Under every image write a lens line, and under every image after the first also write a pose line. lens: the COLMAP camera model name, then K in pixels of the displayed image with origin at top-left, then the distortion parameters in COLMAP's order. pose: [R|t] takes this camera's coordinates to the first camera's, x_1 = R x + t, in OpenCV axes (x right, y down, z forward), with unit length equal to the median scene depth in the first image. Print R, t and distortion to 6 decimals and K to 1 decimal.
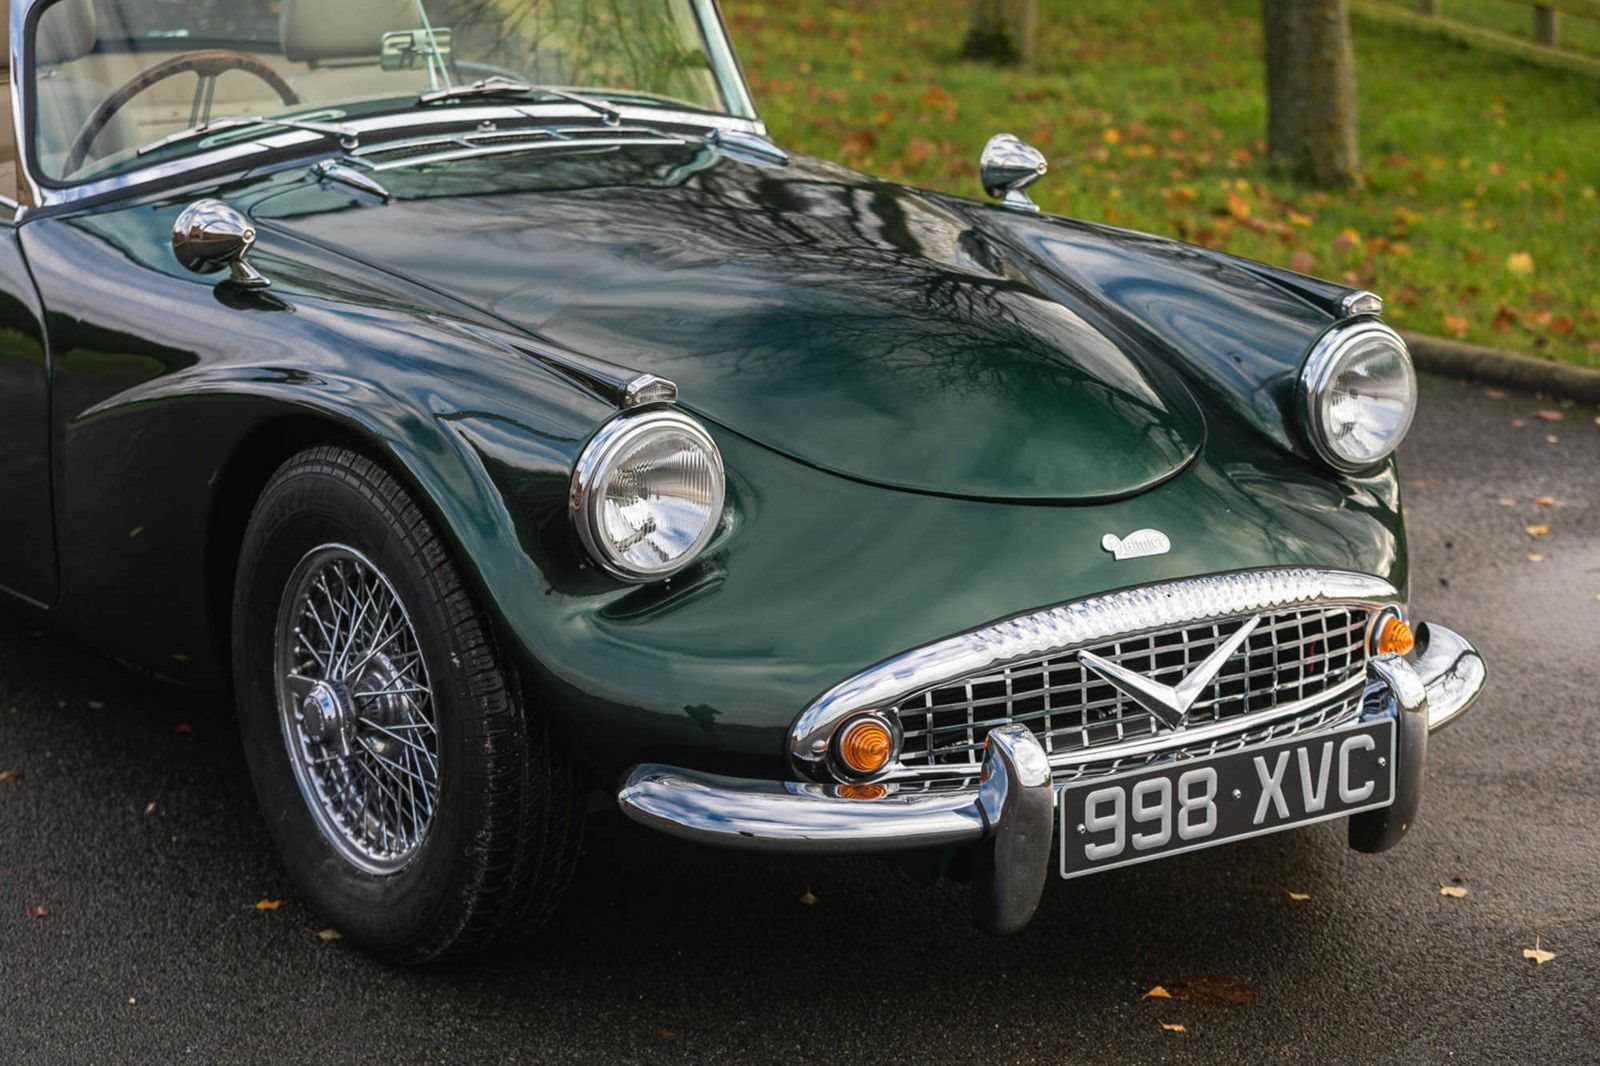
lens RADIAL K [[3311.9, 0, 800.0], [0, 3311.9, 533.0], [0, 0, 1]] dist [-0.326797, 0.434501]
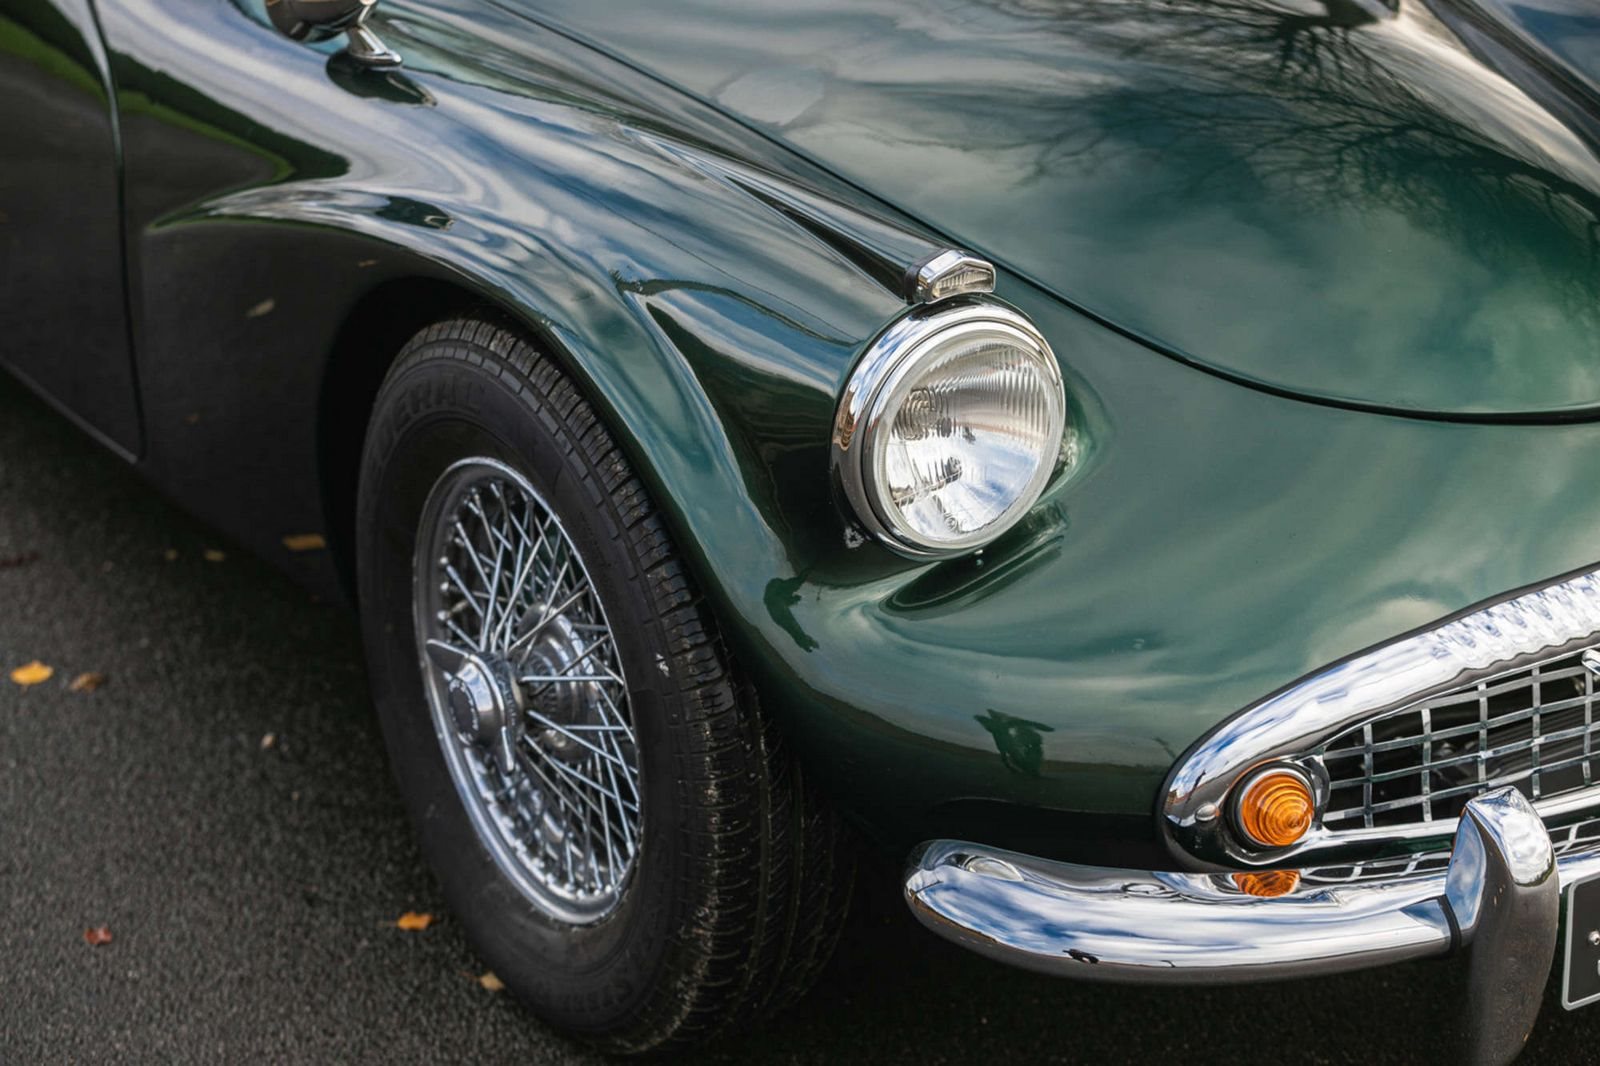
lens RADIAL K [[3311.9, 0, 800.0], [0, 3311.9, 533.0], [0, 0, 1]] dist [-0.326797, 0.434501]
pose [[0.997250, 0.004192, -0.073998, -0.024991], [0.005515, 0.991433, 0.130497, -0.072072], [0.073911, -0.130546, 0.988683, 0.317828]]
